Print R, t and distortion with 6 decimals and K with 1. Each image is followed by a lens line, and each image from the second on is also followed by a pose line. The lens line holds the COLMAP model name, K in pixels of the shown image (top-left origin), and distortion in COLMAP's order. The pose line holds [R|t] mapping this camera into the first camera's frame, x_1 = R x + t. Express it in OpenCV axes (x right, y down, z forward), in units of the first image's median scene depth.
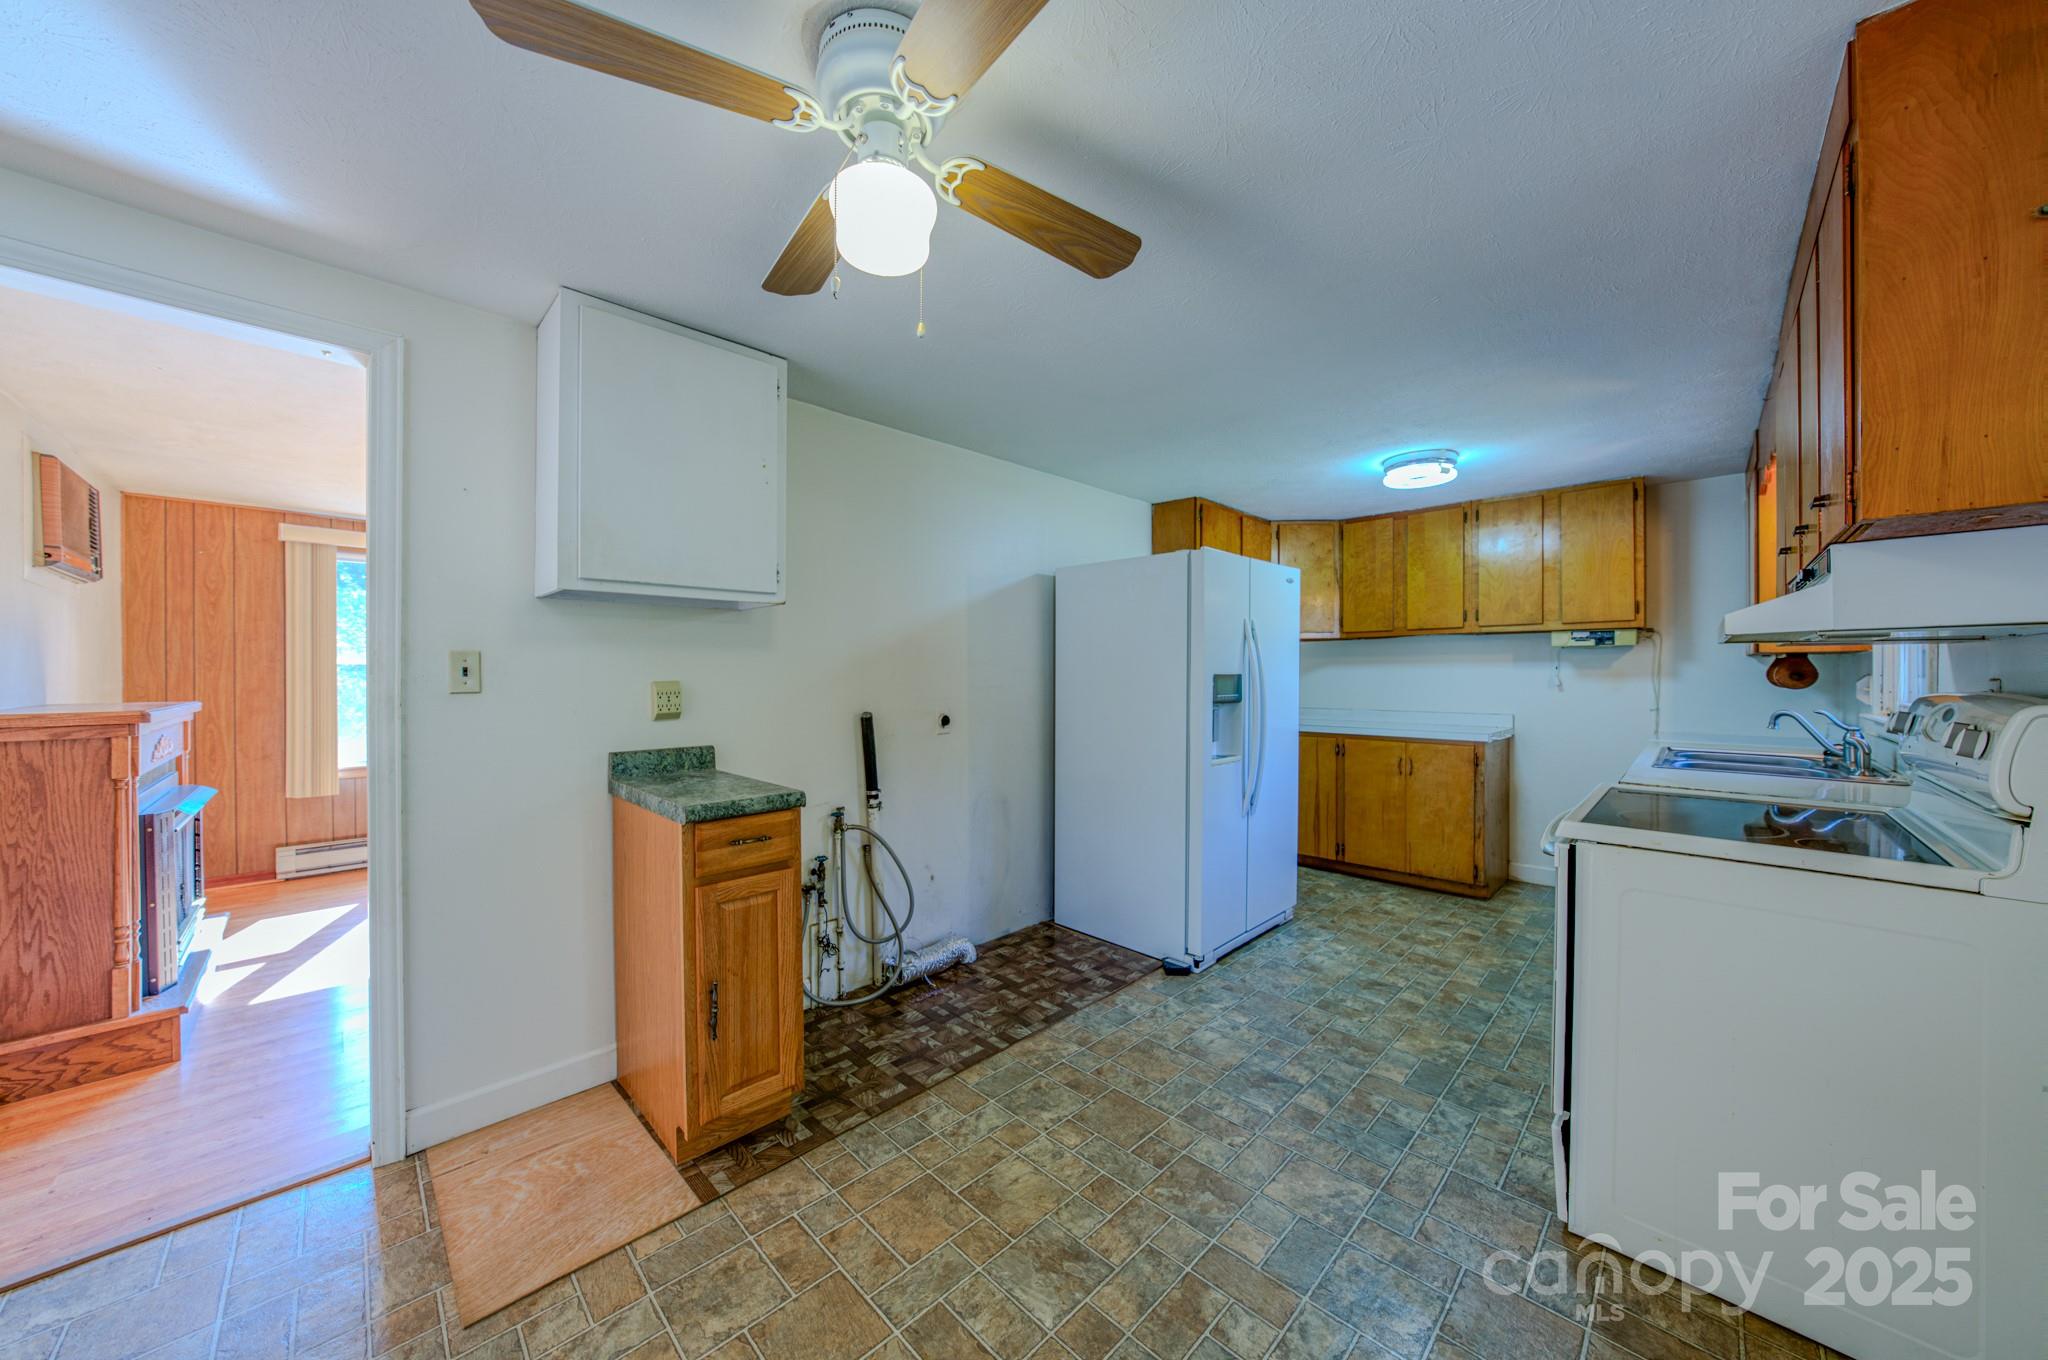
lens RADIAL K [[714.0, 0, 1028.1], [0, 714.0, 678.0], [0, 0, 1]] dist [-0.018138, 0.003642]
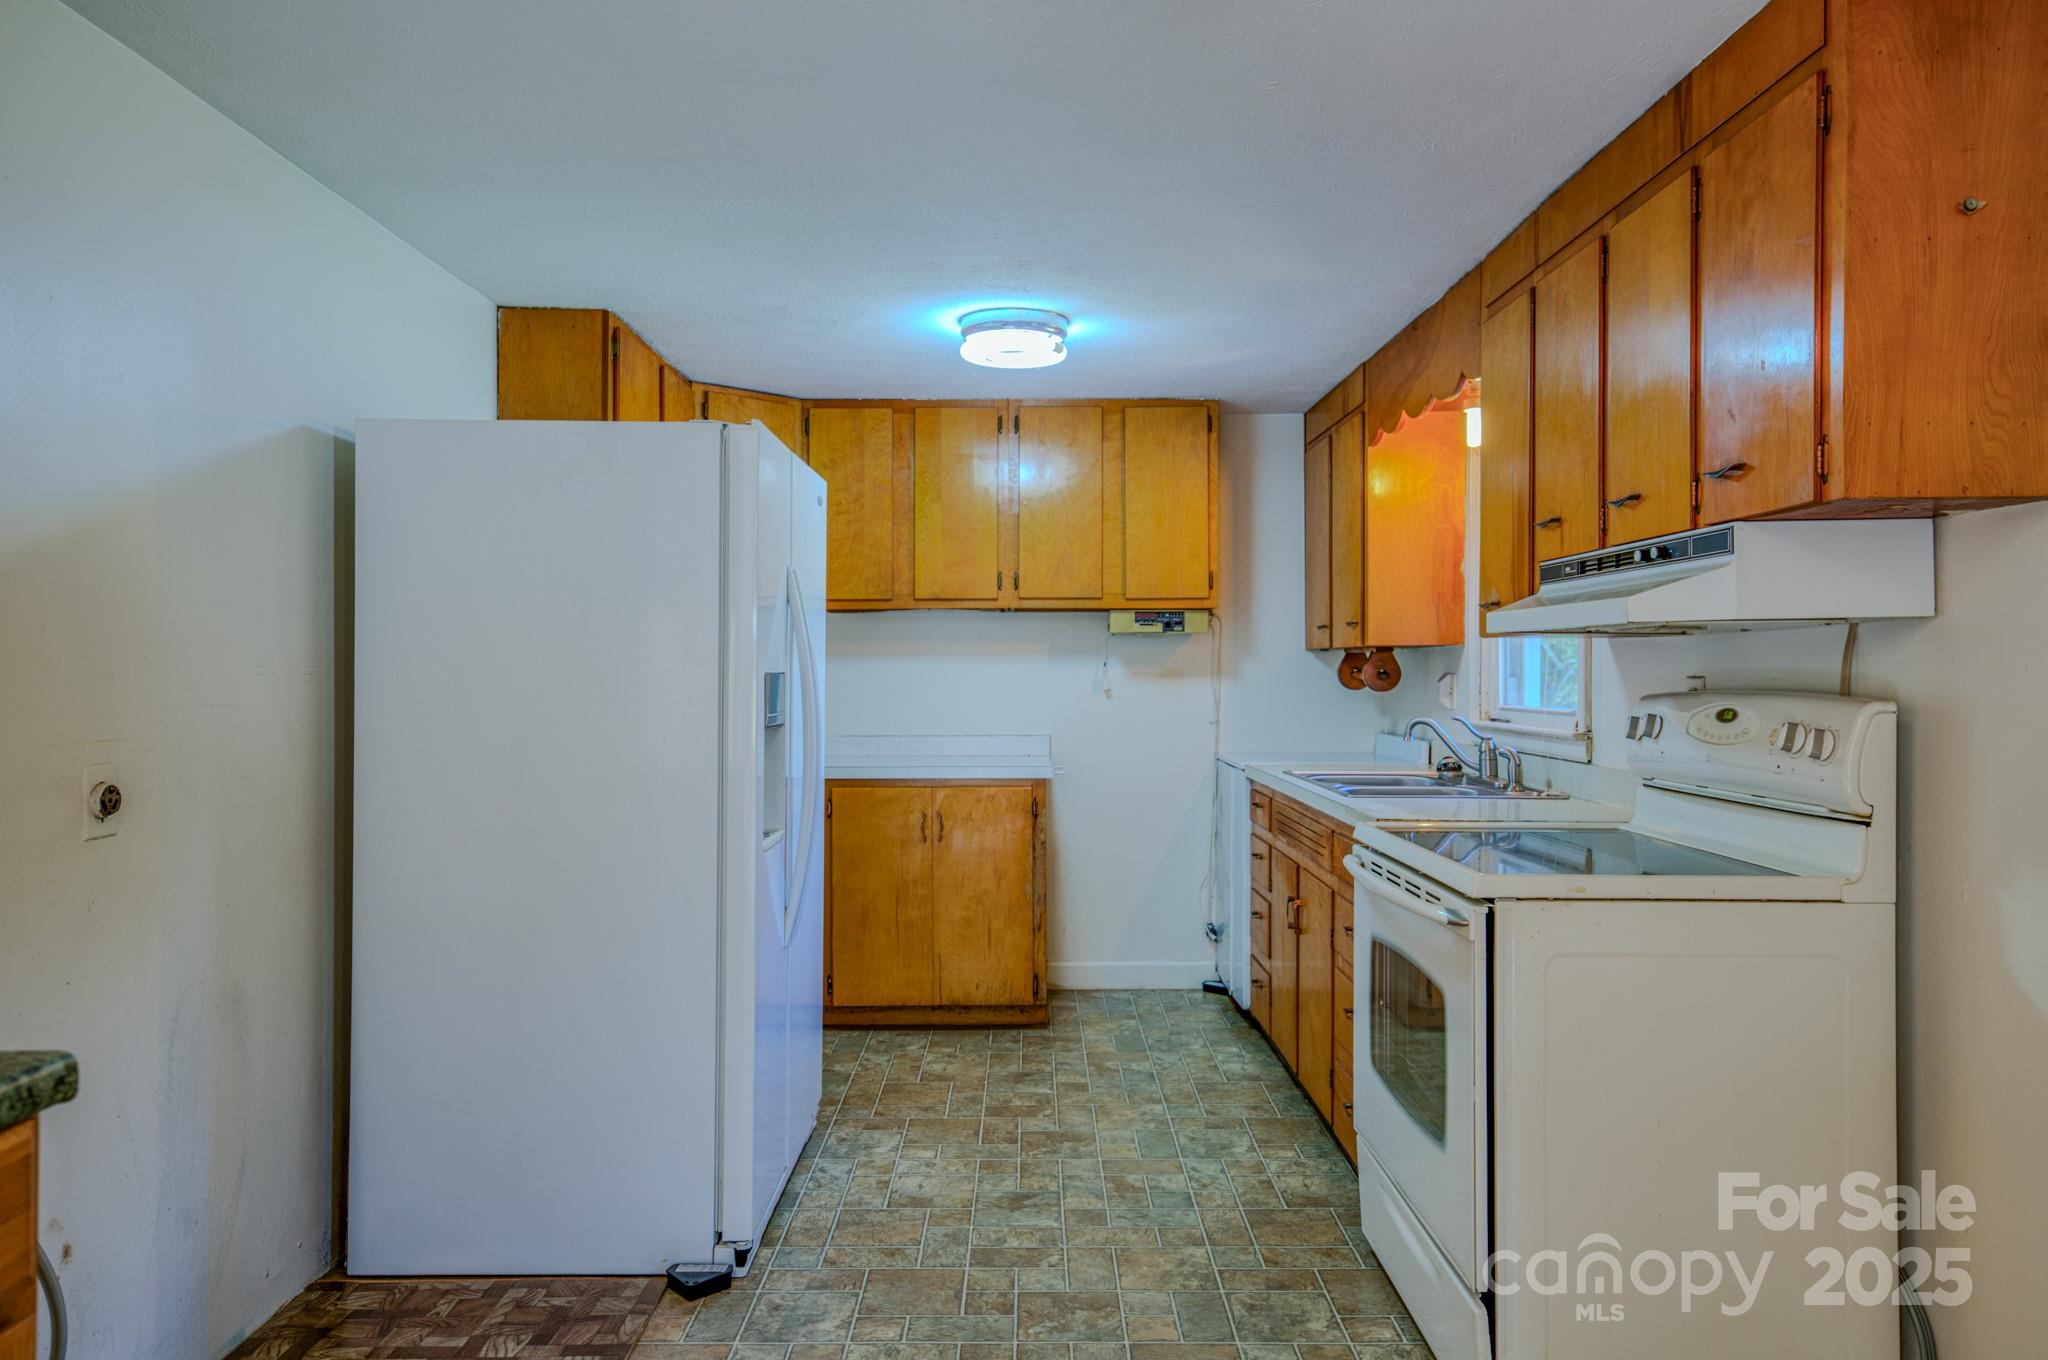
lens RADIAL K [[1345.1, 0, 1035.8], [0, 1345.1, 670.6], [0, 0, 1]] dist [0.027904, 0.005663]
pose [[0.706869, 0.000907, 0.707344, -0.241388], [0.005587, 0.999961, -0.006865, 0.000497], [-0.707323, 0.008805, 0.706836, 0.156458]]
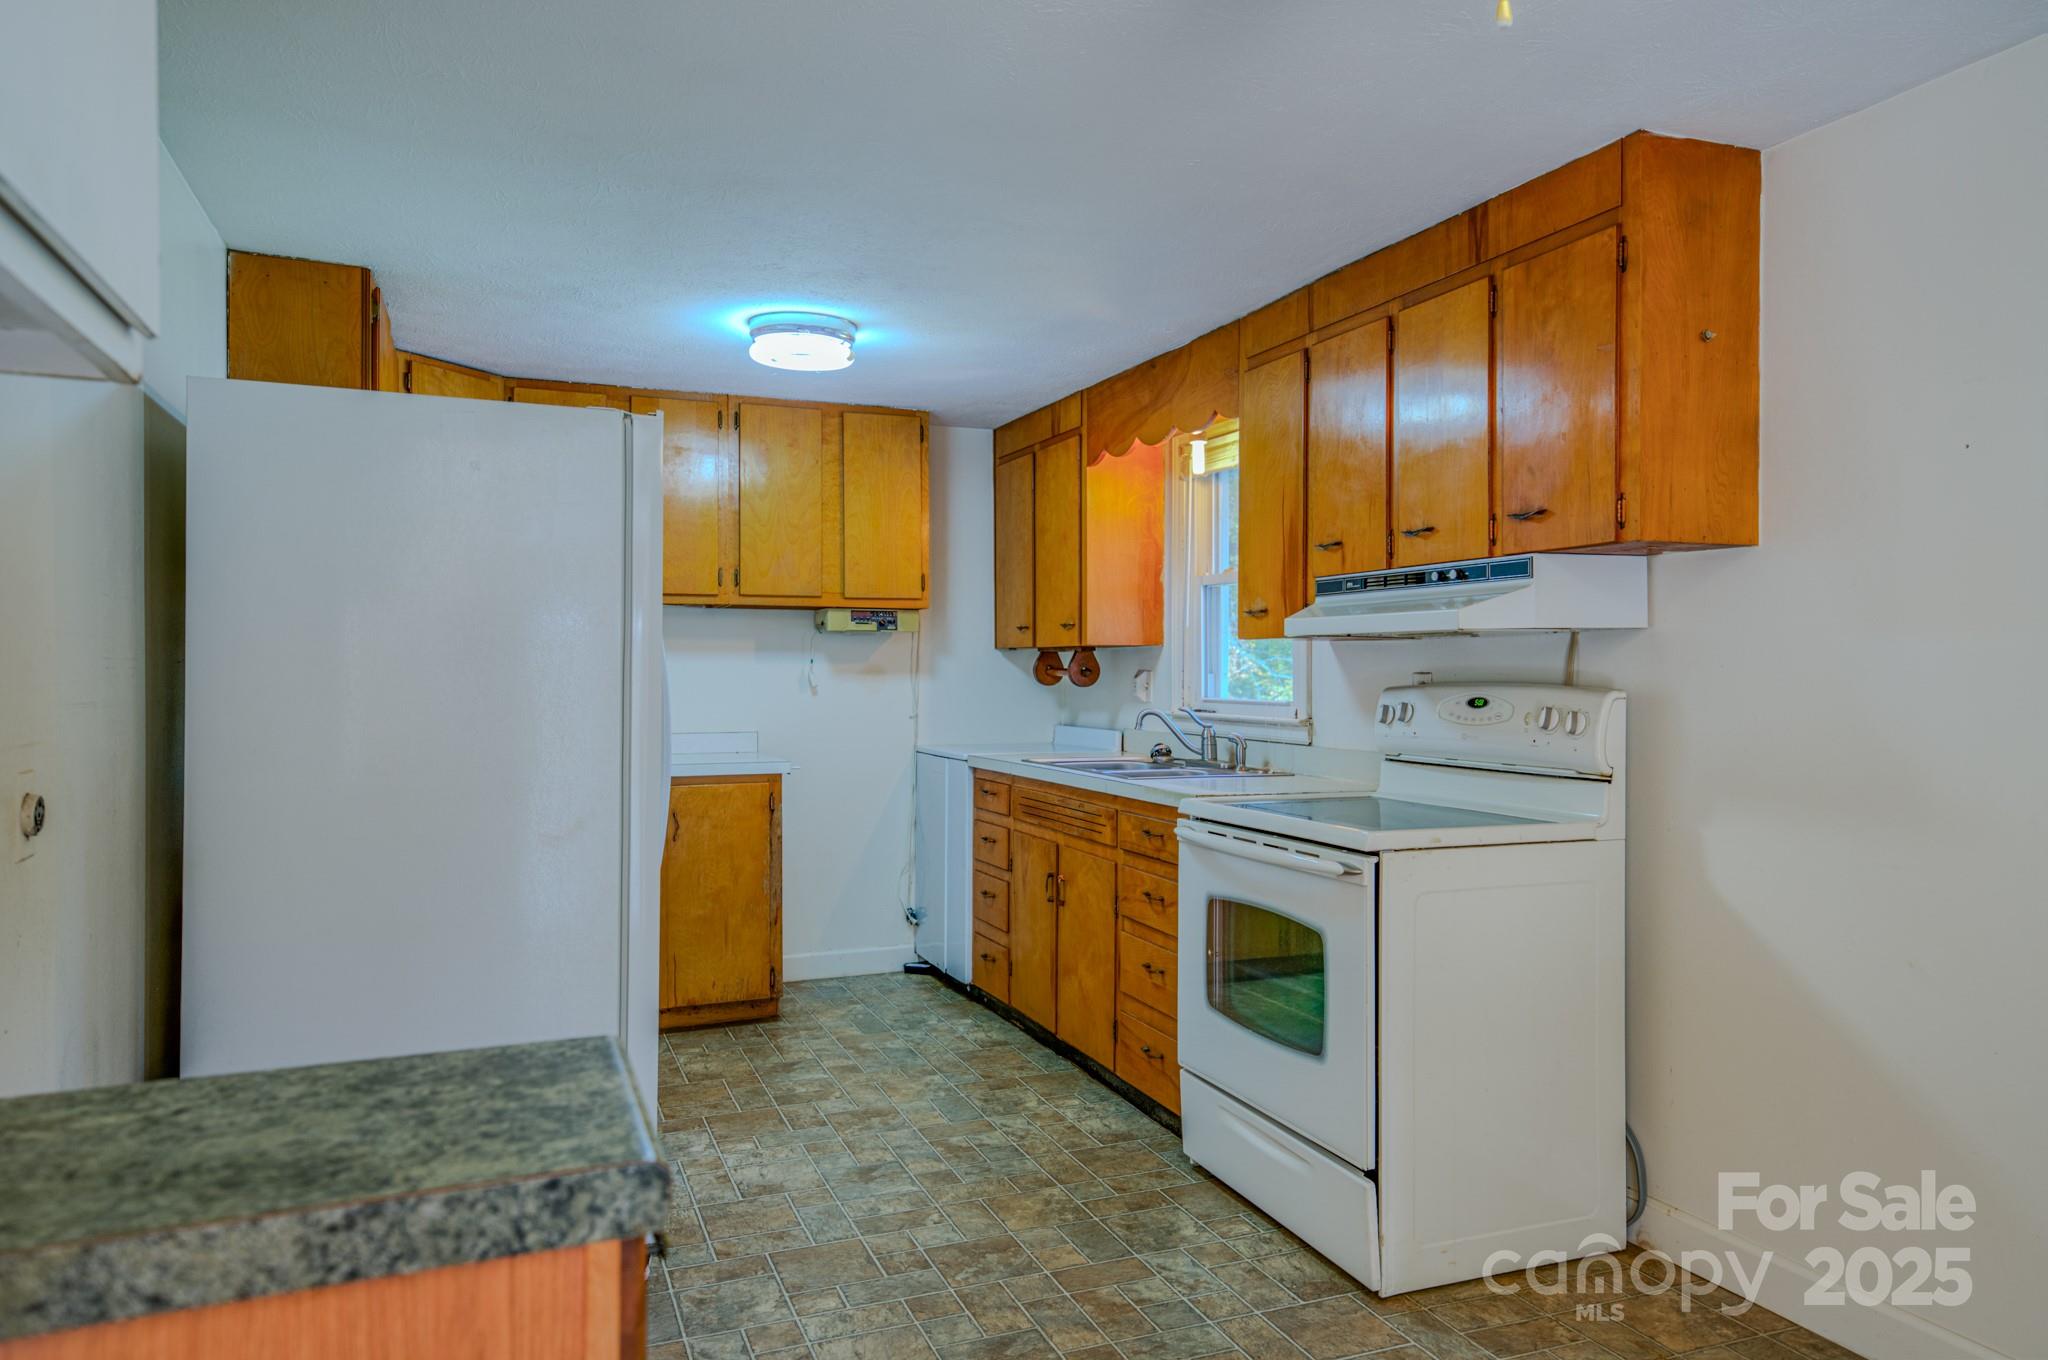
lens RADIAL K [[1345.1, 0, 1038.0], [0, 1345.1, 673.0], [0, 0, 1]] dist [0.027904, 0.005663]
pose [[0.386882, -0.000496, 0.922129, -0.435349], [0.005920, 0.999981, -0.001946, 0.001230], [-0.922110, 0.006212, 0.386878, 0.329097]]
